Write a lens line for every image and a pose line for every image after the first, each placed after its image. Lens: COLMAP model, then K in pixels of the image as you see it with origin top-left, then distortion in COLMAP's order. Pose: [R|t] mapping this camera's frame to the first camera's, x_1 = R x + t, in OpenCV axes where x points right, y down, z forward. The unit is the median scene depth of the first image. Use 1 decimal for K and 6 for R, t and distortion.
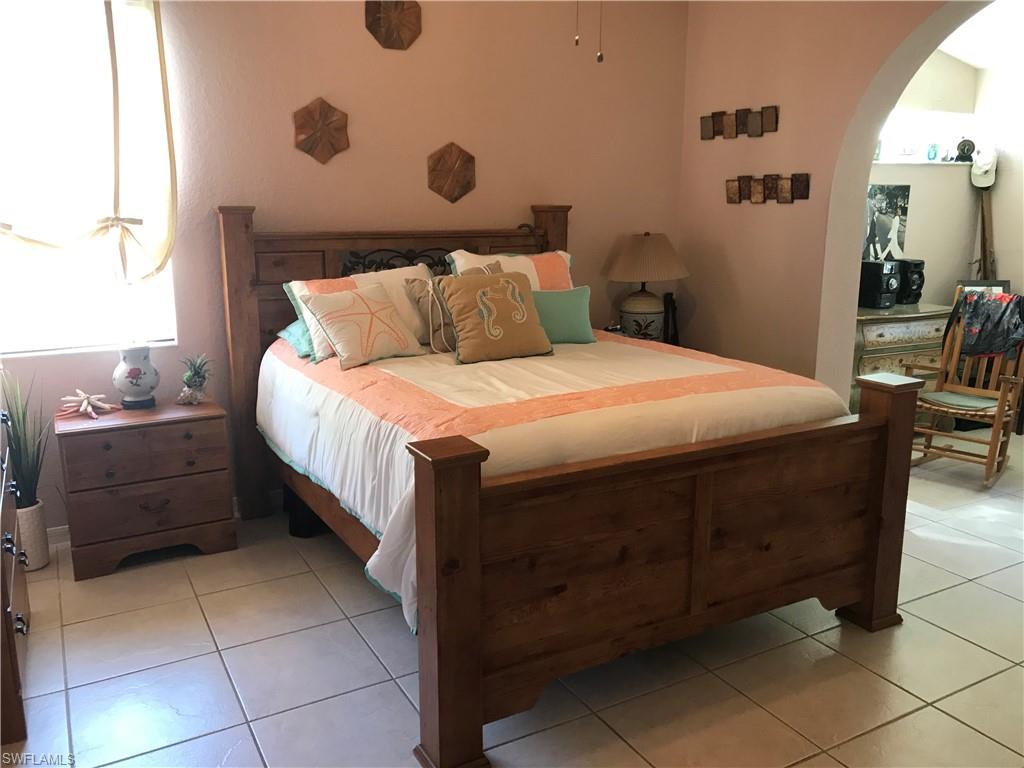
lens RADIAL K [[835.8, 0, 506.7], [0, 835.8, 377.4], [0, 0, 1]] dist [0.040182, -0.037618]
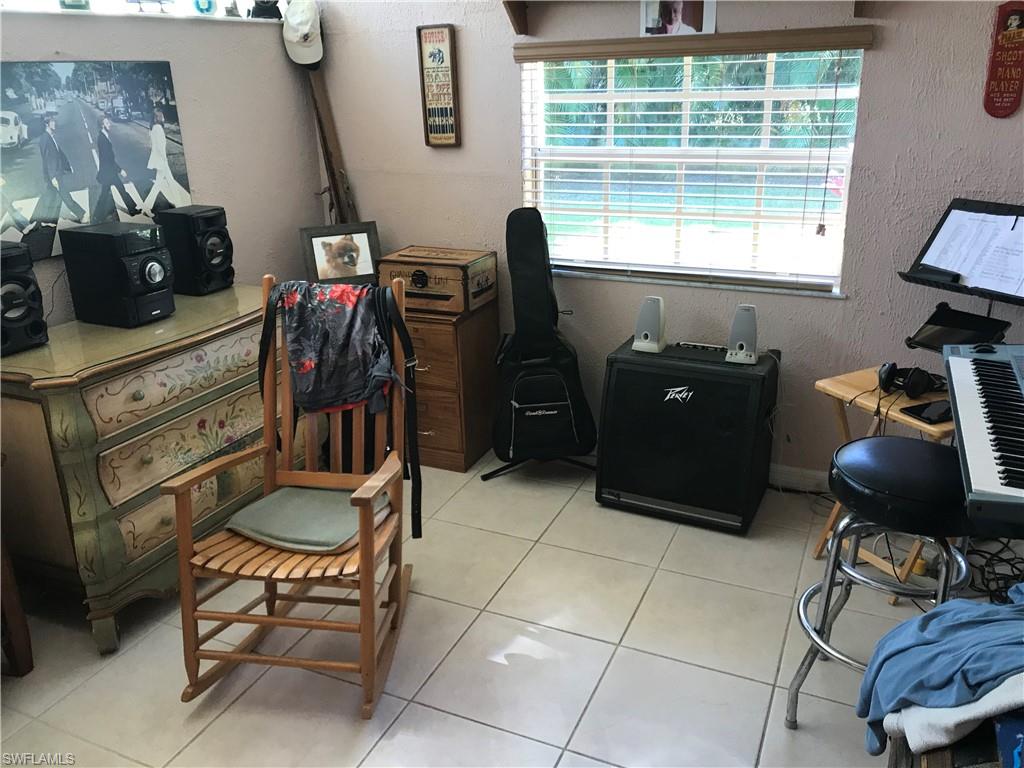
lens RADIAL K [[835.8, 0, 509.9], [0, 835.8, 388.1], [0, 0, 1]] dist [0.040182, -0.037618]
pose [[0.802618, -0.227871, 0.551252, 0.320093], [0.146015, 0.971095, 0.188825, -0.101808], [-0.578345, -0.071064, 0.812691, 0.449368]]
